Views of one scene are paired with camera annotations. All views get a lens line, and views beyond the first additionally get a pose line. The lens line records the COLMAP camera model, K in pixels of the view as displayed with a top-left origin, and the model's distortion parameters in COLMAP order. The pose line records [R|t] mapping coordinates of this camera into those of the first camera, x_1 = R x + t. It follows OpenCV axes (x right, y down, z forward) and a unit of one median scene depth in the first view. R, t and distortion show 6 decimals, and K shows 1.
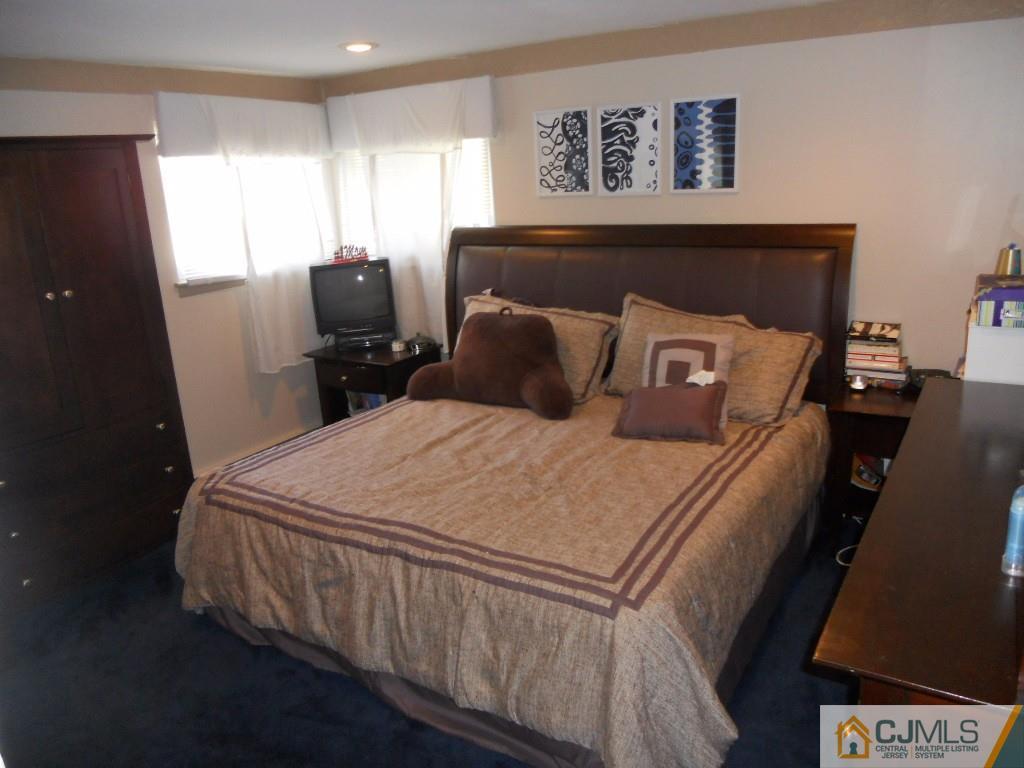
lens RADIAL K [[799.0, 0, 512.0], [0, 799.0, 384.0], [0, 0, 1]] dist [-0.002092, -0.006136]
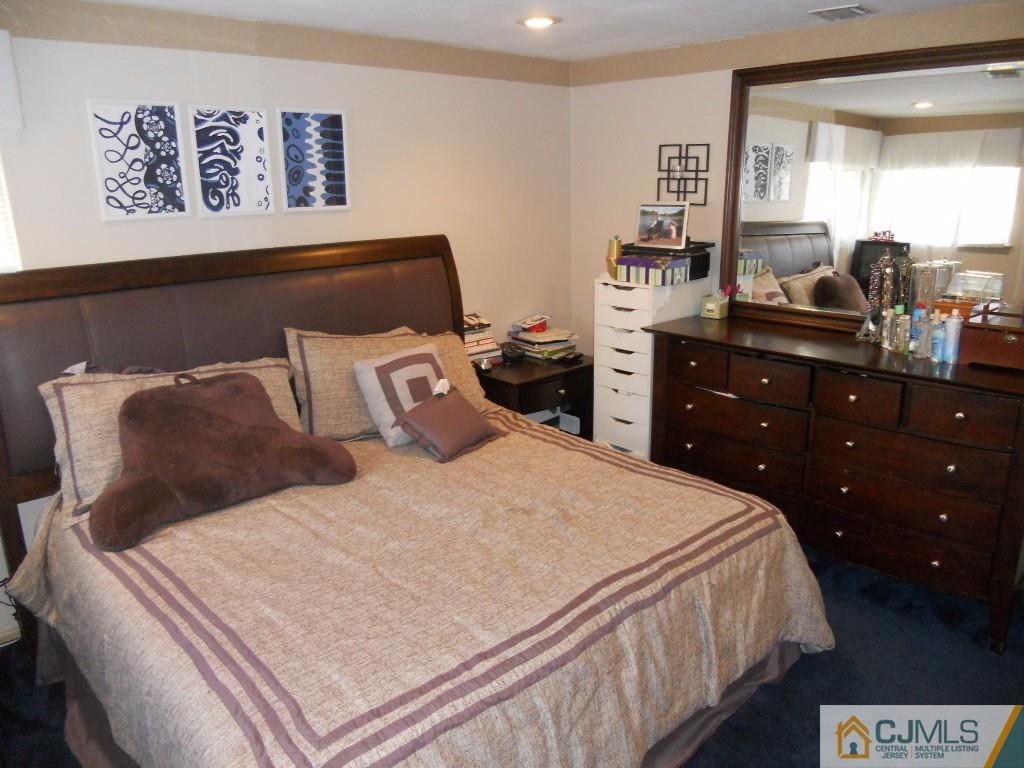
lens RADIAL K [[799.0, 0, 512.0], [0, 799.0, 384.0], [0, 0, 1]] dist [-0.002092, -0.006136]
pose [[0.255356, -0.201777, 0.945558, -0.612180], [0.260719, 0.956123, 0.133622, -0.107751], [-0.931031, 0.212404, 0.296759, 0.536650]]
